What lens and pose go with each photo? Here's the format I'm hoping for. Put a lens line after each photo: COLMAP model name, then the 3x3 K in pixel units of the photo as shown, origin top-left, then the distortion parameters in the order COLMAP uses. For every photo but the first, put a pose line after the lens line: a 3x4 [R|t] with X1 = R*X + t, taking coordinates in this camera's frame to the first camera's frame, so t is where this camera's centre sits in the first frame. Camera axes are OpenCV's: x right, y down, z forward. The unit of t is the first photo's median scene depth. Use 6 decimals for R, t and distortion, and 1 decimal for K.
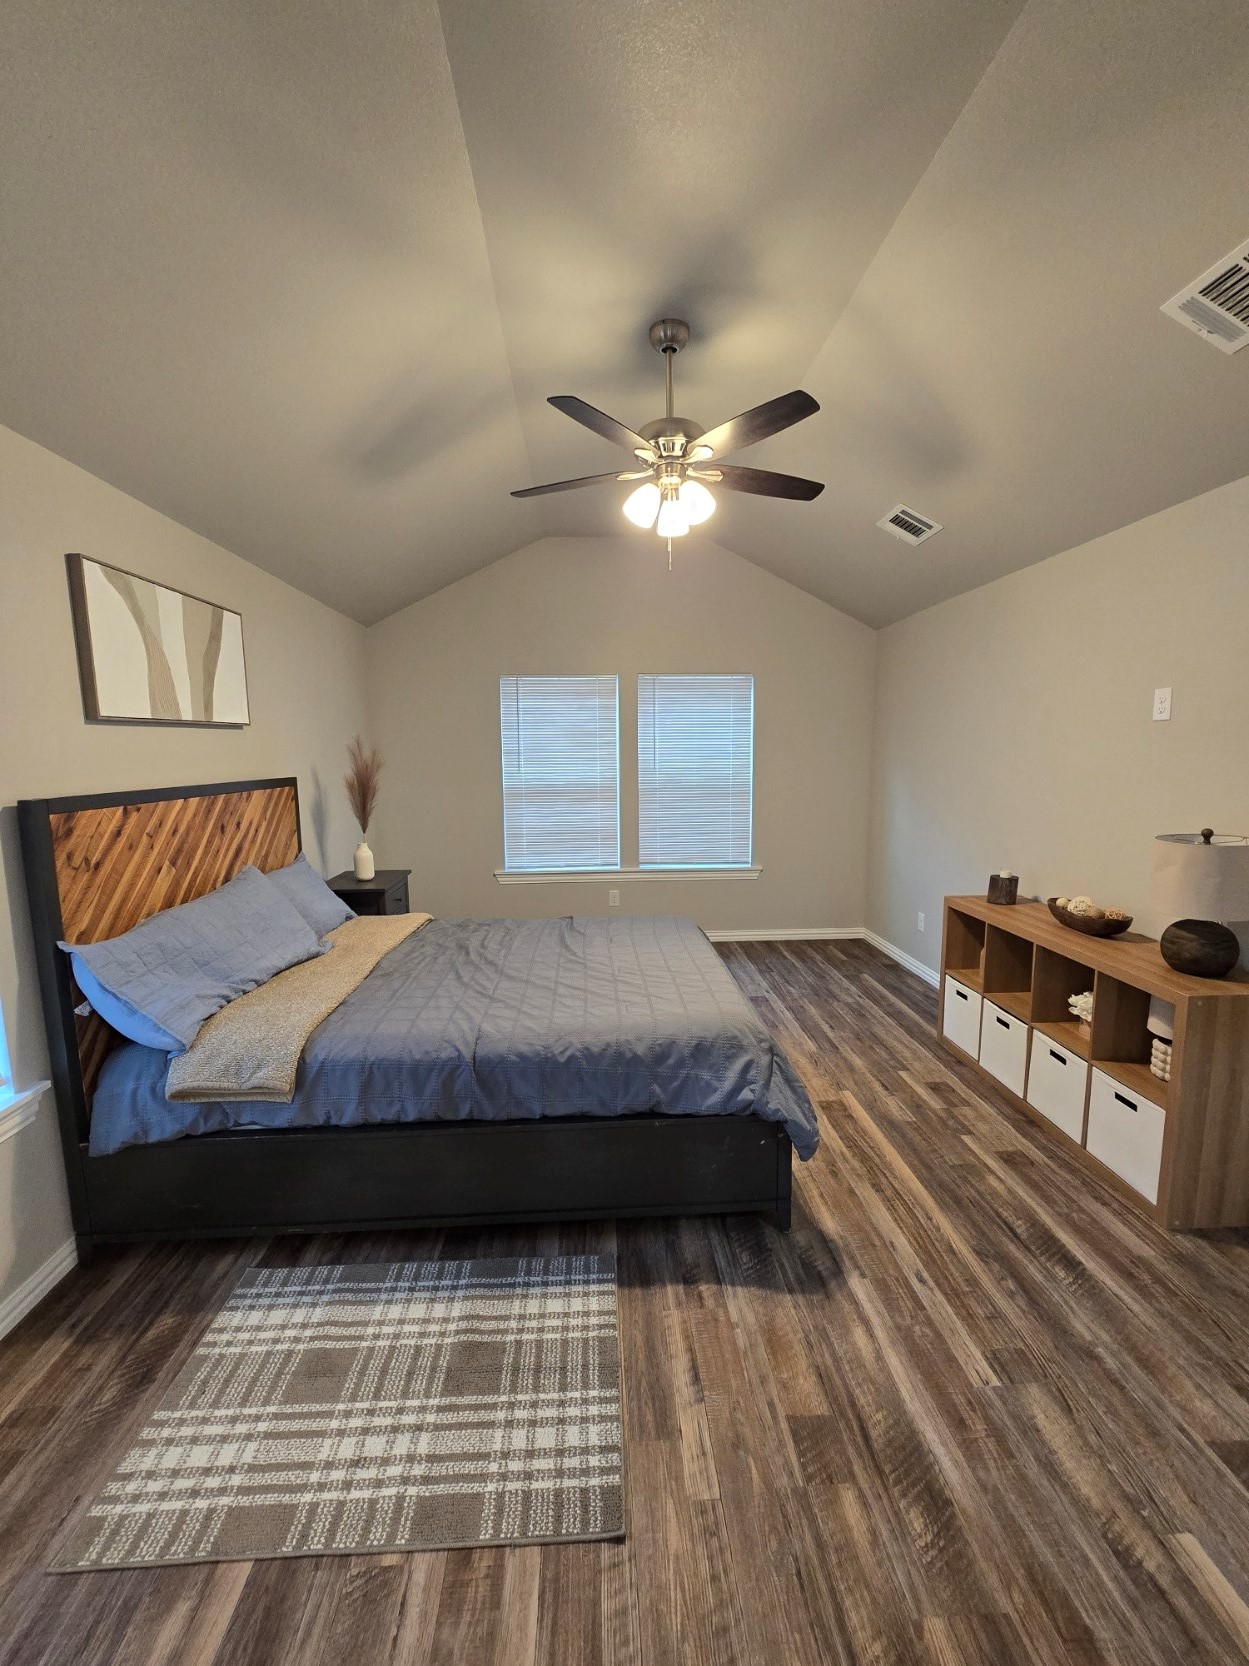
lens RADIAL K [[681.8, 0, 616.7], [0, 681.8, 823.3], [0, 0, 1]] dist [-0.007403, 0.002669]
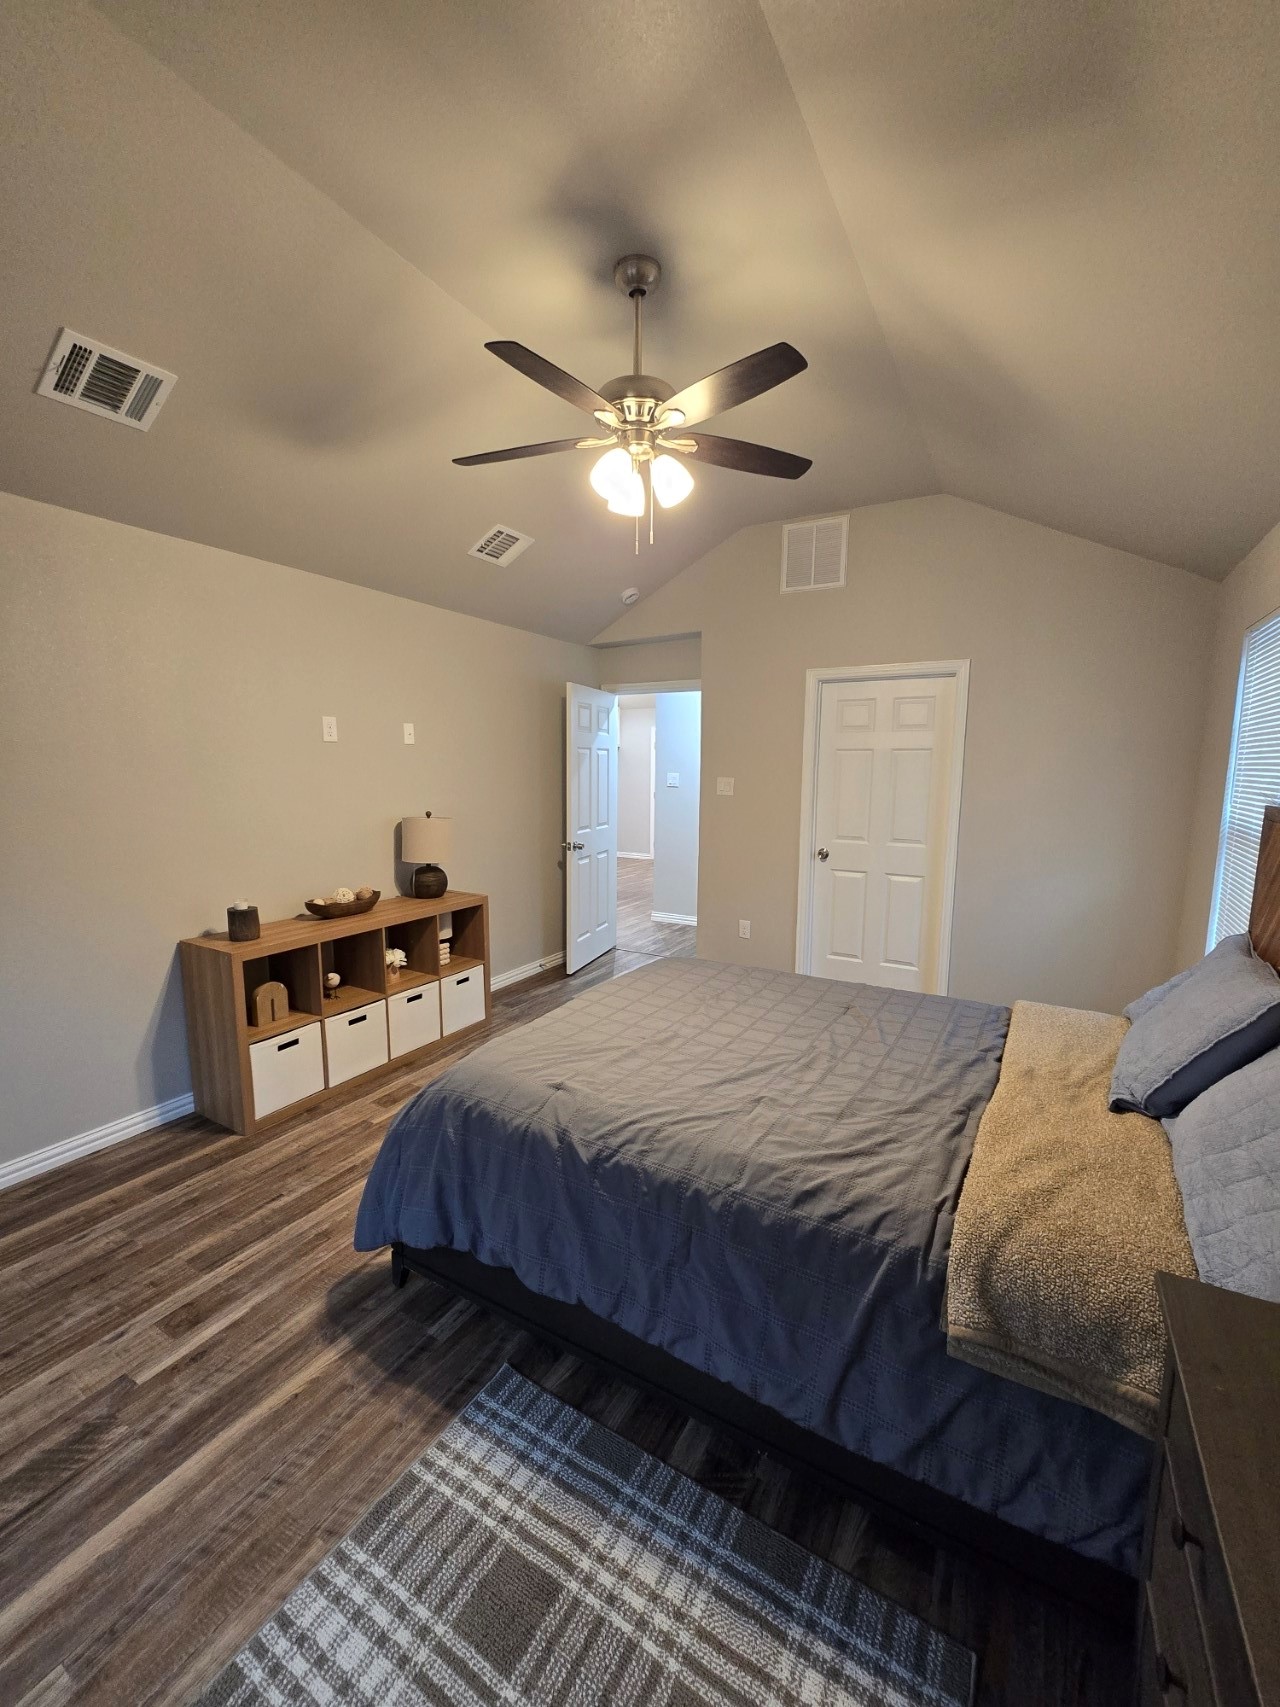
lens RADIAL K [[698.5, 0, 641.9], [0, 698.5, 854.0], [0, 0, 1]] dist [-0.007403, 0.002669]
pose [[-0.843139, -0.064559, 0.533805, -0.426271], [0.057788, 0.976136, 0.209330, -0.186259], [-0.534581, 0.207342, -0.819288, 1.820461]]
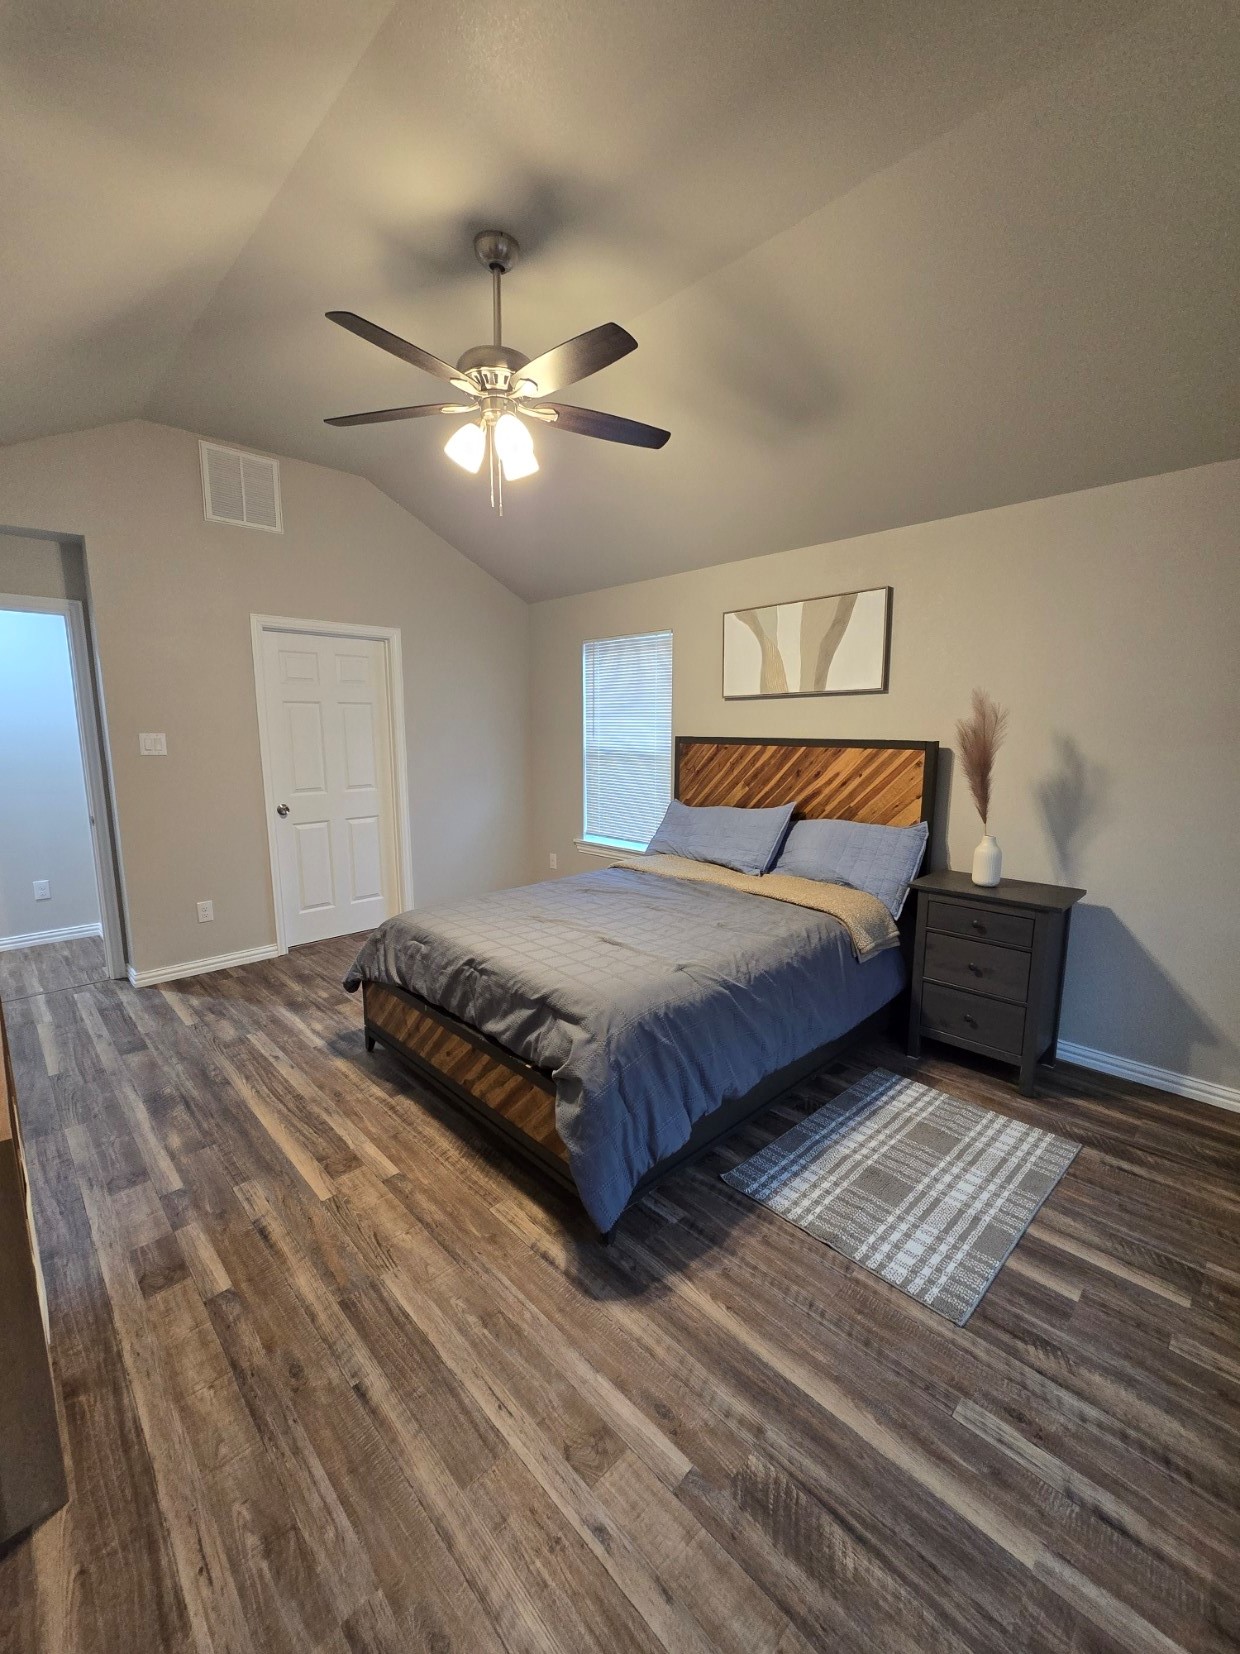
lens RADIAL K [[676.9, 0, 625.7], [0, 676.9, 824.2], [0, 0, 1]] dist [-0.007403, 0.002669]
pose [[-0.742501, 0.107634, -0.661140, 0.608140], [-0.064988, 0.970774, 0.231028, -0.191639], [0.666684, 0.214505, -0.713806, 1.872834]]
